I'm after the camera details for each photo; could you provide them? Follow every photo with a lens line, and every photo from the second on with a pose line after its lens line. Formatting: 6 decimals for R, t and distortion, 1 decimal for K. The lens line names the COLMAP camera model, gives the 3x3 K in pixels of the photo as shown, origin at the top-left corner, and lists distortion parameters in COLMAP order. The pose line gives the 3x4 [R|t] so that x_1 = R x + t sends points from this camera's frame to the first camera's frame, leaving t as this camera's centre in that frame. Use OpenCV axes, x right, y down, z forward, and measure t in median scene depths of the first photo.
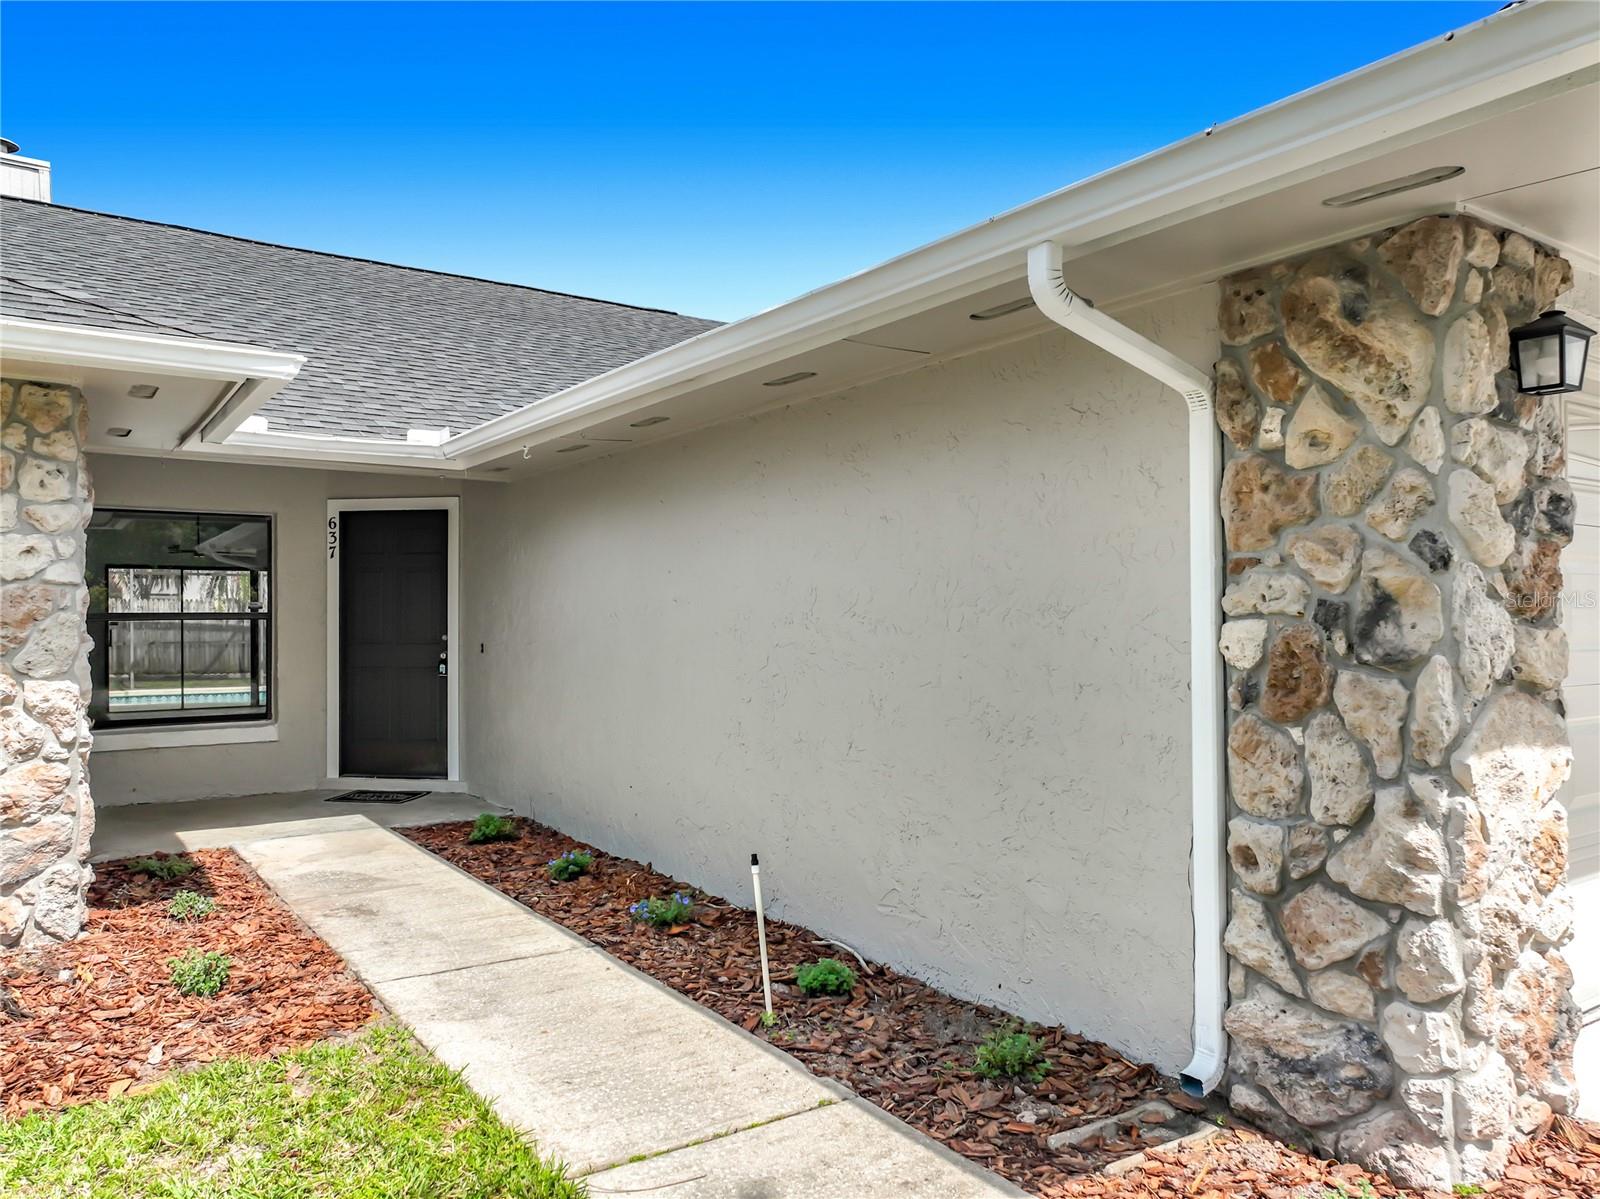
lens RADIAL K [[1149.4, 0, 805.7], [0, 1149.4, 610.2], [0, 0, 1]] dist [0.005396, 0.005845]
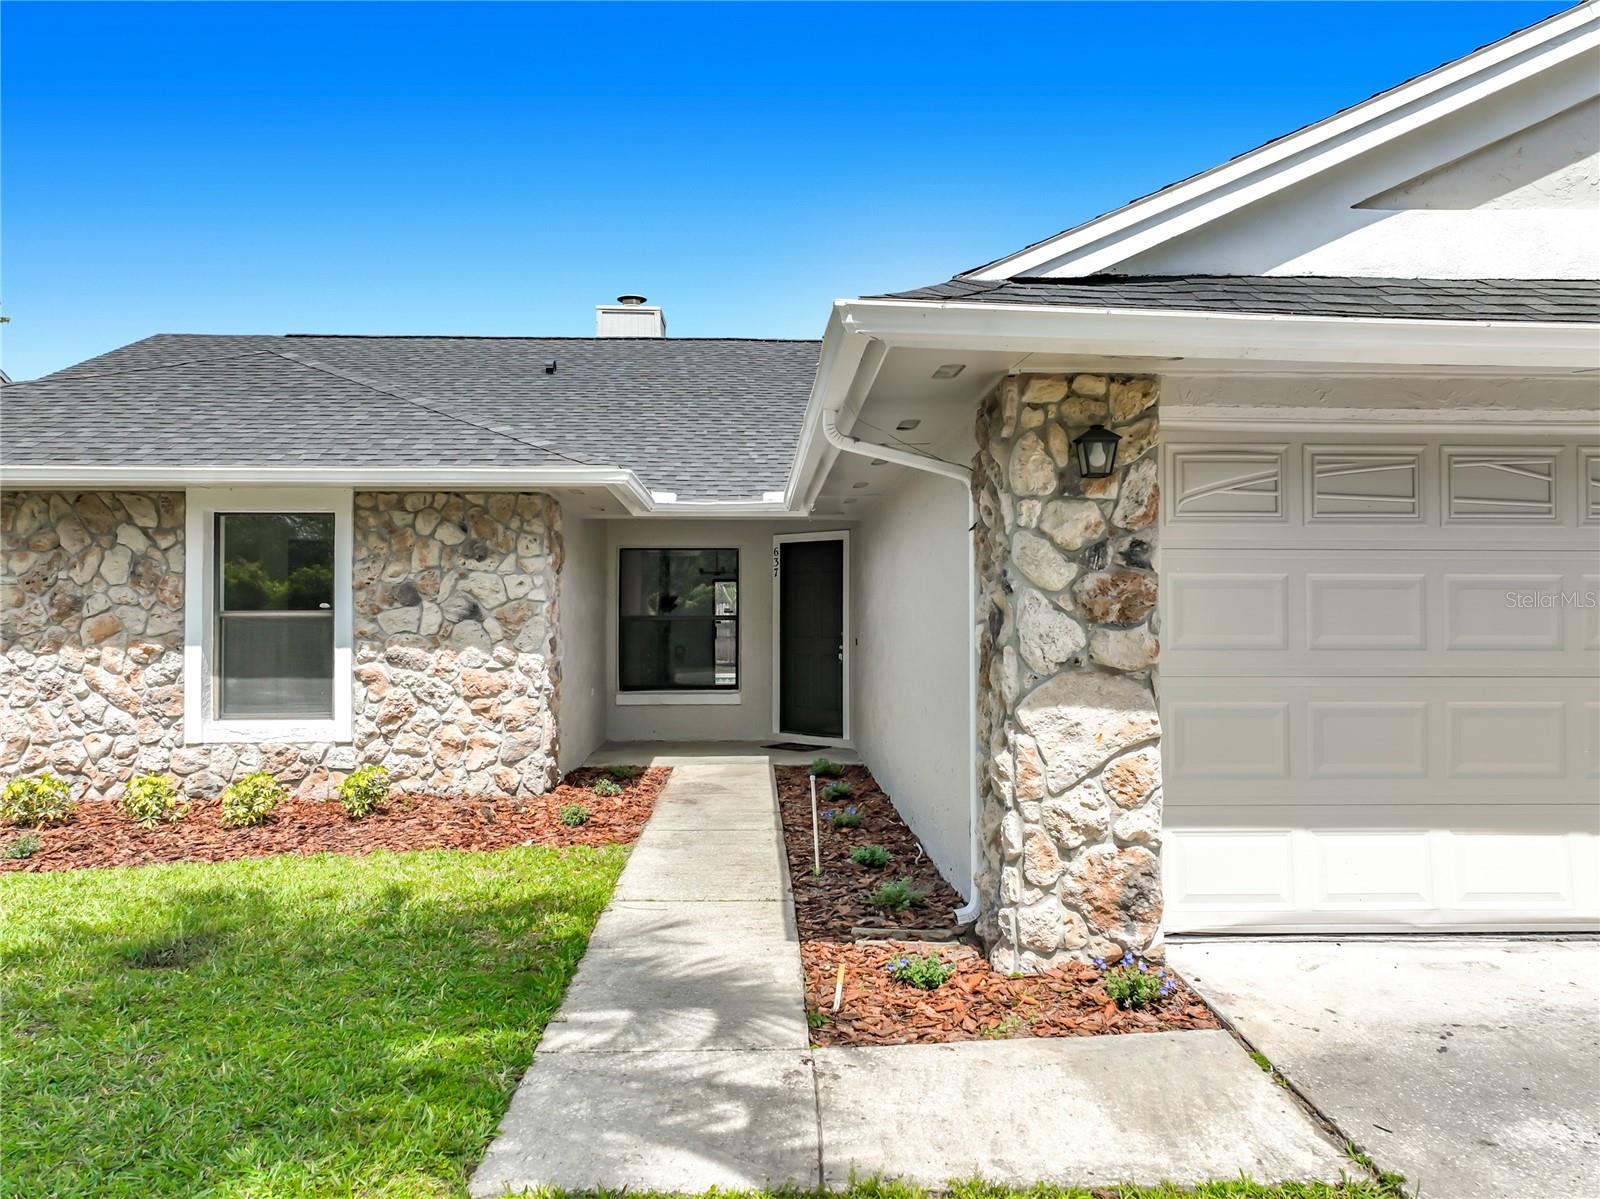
lens RADIAL K [[1141.5, 0, 800.0], [0, 1141.5, 599.5], [0, 0, 1]] dist [0.003833, 0.003435]
pose [[0.841627, -0.006745, -0.540018, 0.986654], [0.001842, 0.999952, -0.009619, -0.010061], [0.540057, 0.007101, 0.841599, -0.431663]]
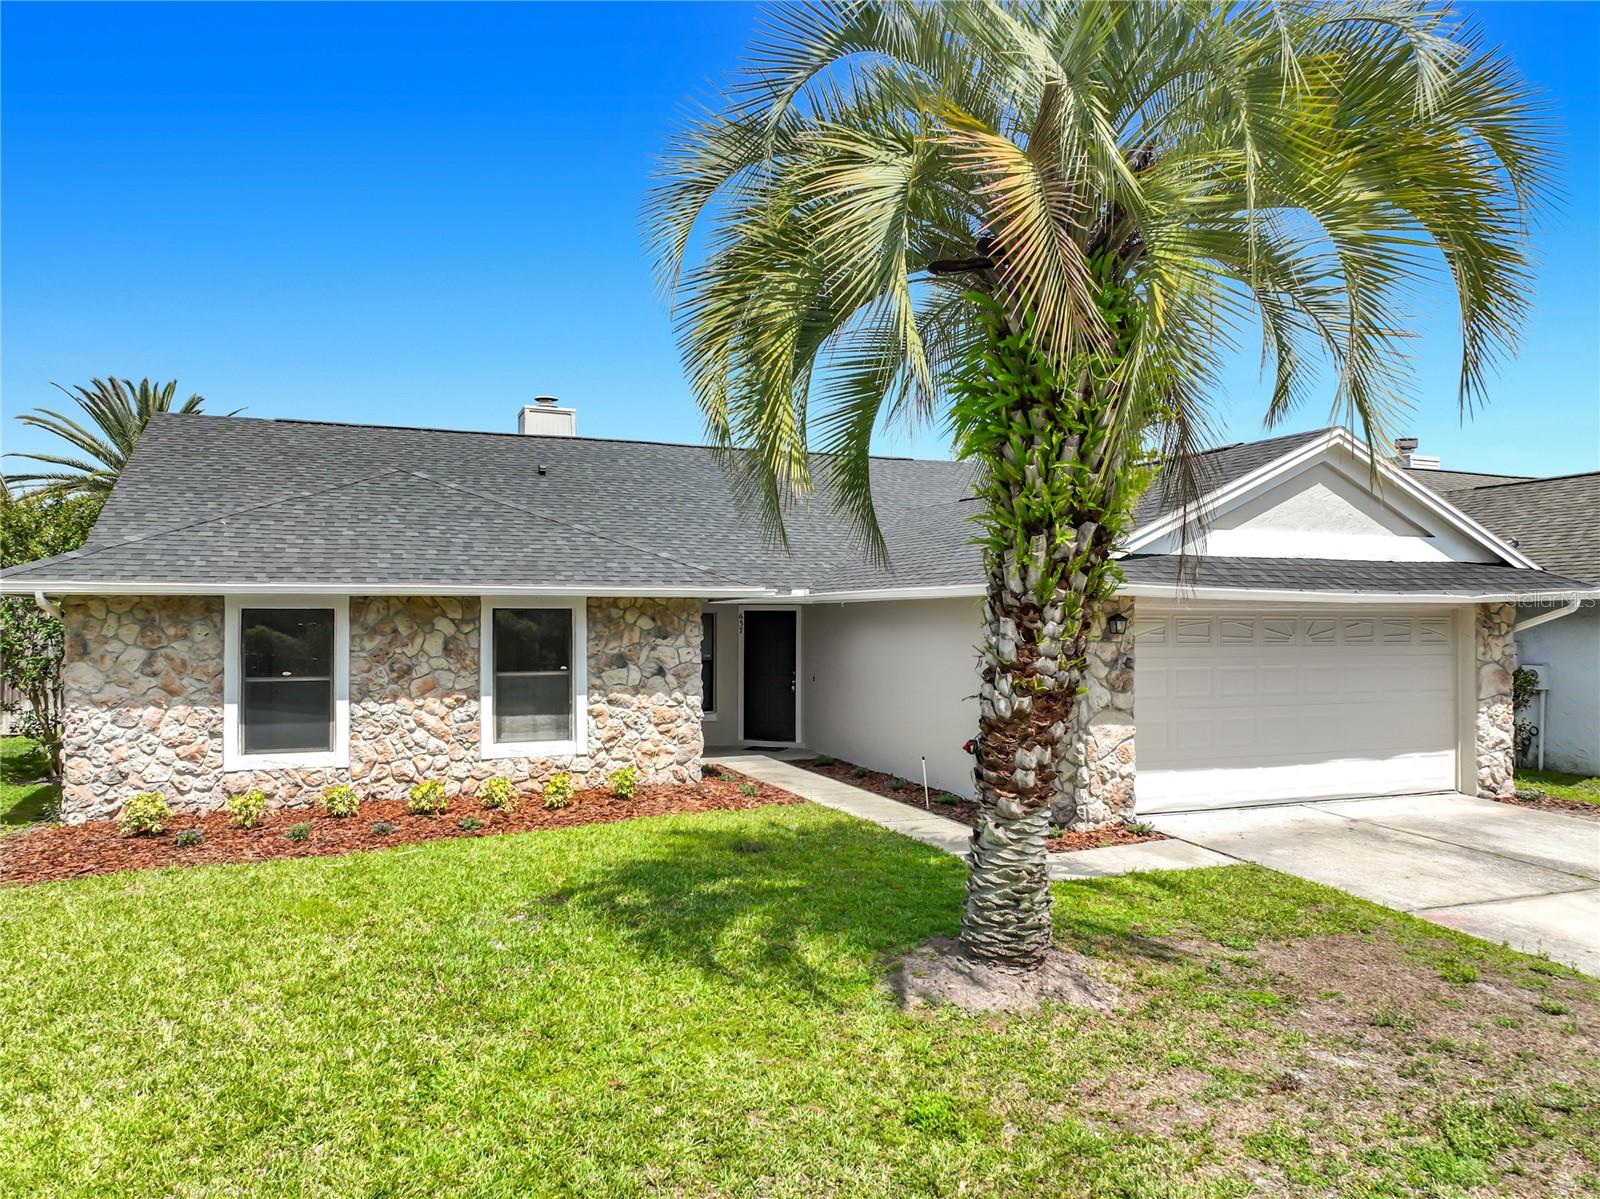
lens RADIAL K [[1149.4, 0, 805.7], [0, 1149.4, 610.2], [0, 0, 1]] dist [0.005396, 0.005845]
pose [[0.976434, 0.002747, -0.215799, 0.393840], [-0.002988, 0.999995, -0.000792, -0.229164], [0.215796, 0.001418, 0.976438, -2.651381]]
